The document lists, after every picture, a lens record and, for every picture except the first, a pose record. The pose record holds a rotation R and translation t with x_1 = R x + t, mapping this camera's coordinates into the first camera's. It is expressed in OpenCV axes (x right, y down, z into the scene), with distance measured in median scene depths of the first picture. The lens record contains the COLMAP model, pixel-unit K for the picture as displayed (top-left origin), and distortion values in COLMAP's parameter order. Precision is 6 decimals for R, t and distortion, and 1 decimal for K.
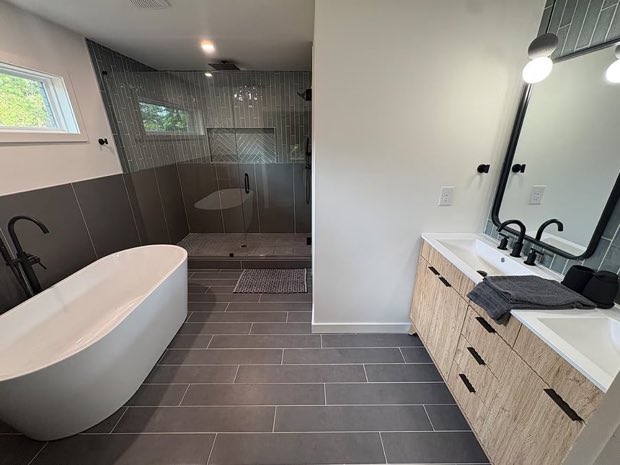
lens RADIAL K [[248.9, 0, 311.4], [0, 248.9, 233.9], [0, 0, 1]] dist [-0.000914, -0.000101]
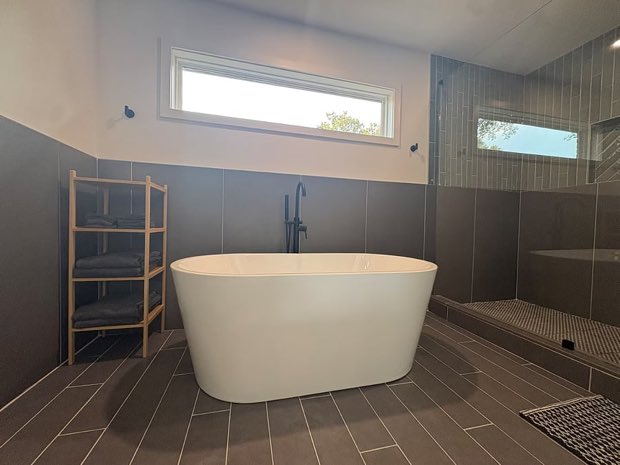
lens RADIAL K [[248.9, 0, 307.1], [0, 248.9, 231.4], [0, 0, 1]] dist [-0.000914, -0.000101]
pose [[0.246487, 0.031584, -0.968631, -0.019387], [-0.372838, 0.925638, -0.064694, 0.113732], [0.894559, 0.377089, 0.239933, 0.466429]]
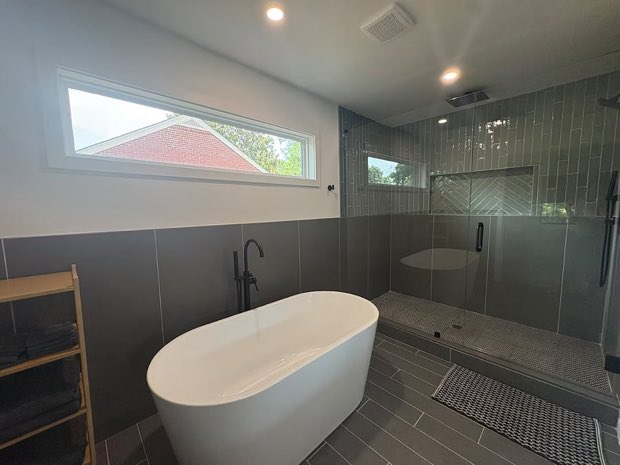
lens RADIAL K [[248.9, 0, 308.0], [0, 248.9, 231.9], [0, 0, 1]] dist [-0.000914, -0.000101]
pose [[0.688658, 0.062589, -0.722379, -0.094200], [-0.246328, 0.957210, -0.151893, 0.003652], [0.681962, 0.282545, 0.674608, 0.219310]]
